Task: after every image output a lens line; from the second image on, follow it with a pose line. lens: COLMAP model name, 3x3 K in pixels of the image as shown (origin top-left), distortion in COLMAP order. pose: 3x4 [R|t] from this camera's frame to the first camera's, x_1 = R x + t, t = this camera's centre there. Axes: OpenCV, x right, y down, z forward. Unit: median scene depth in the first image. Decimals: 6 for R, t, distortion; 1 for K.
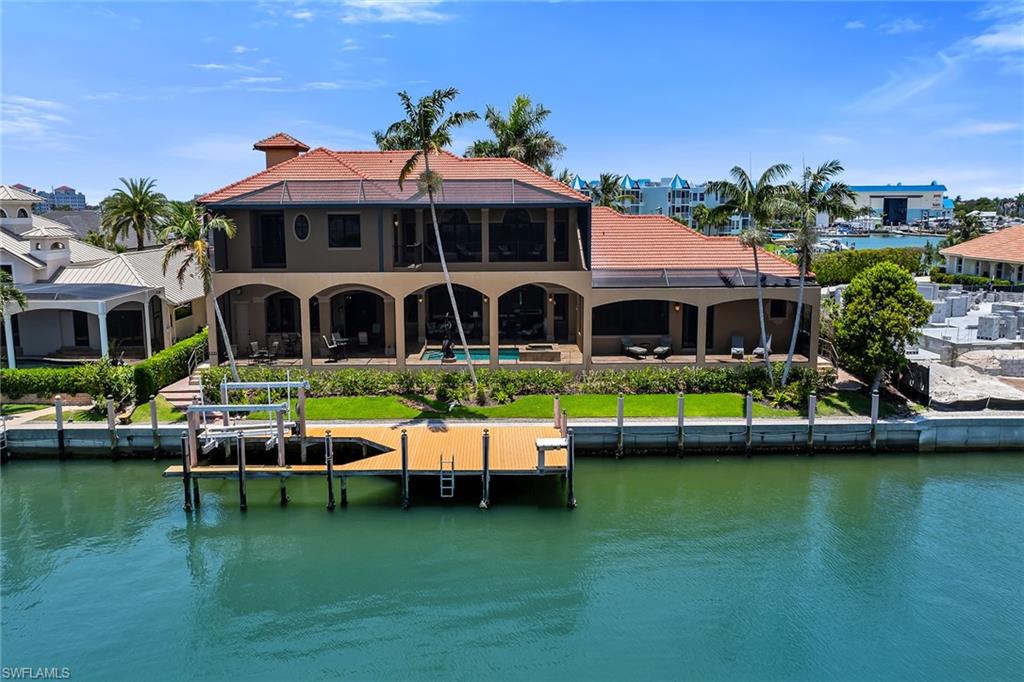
lens RADIAL K [[740.5, 0, 512.3], [0, 740.5, 218.5], [0, 0, 1]] dist [-0.005326, -0.002088]
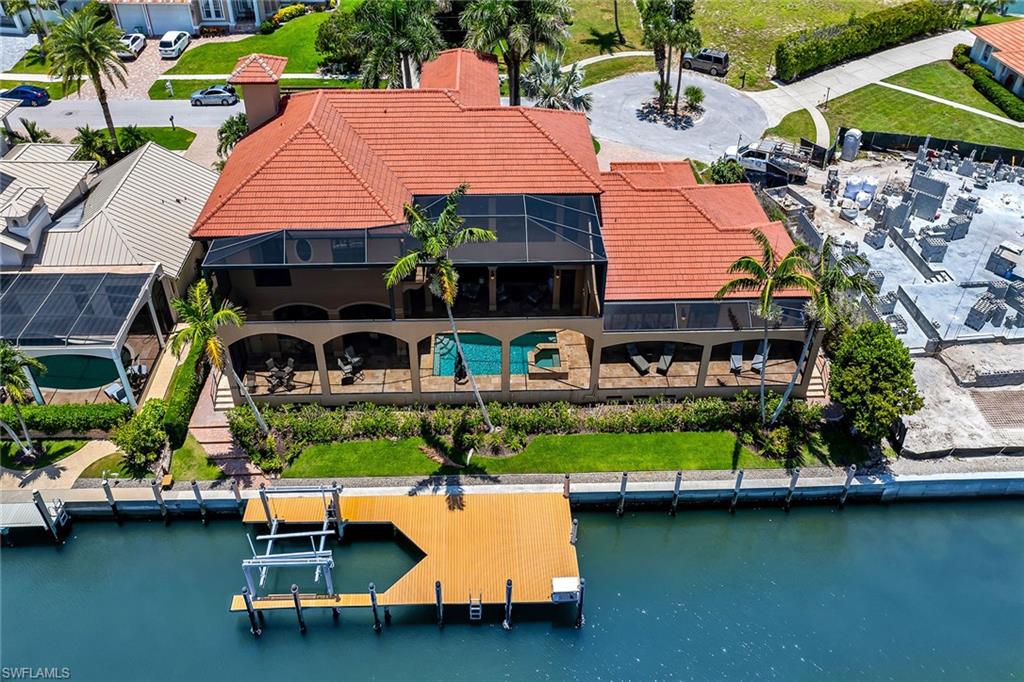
lens RADIAL K [[824.6, 0, 513.0], [0, 824.6, 122.1], [0, 0, 1]] dist [-0.006809, -0.004656]
pose [[0.999192, 0.011639, 0.038481, -0.071821], [-0.027540, 0.895481, 0.444247, -0.751791], [-0.029288, -0.444948, 0.895077, 0.142352]]
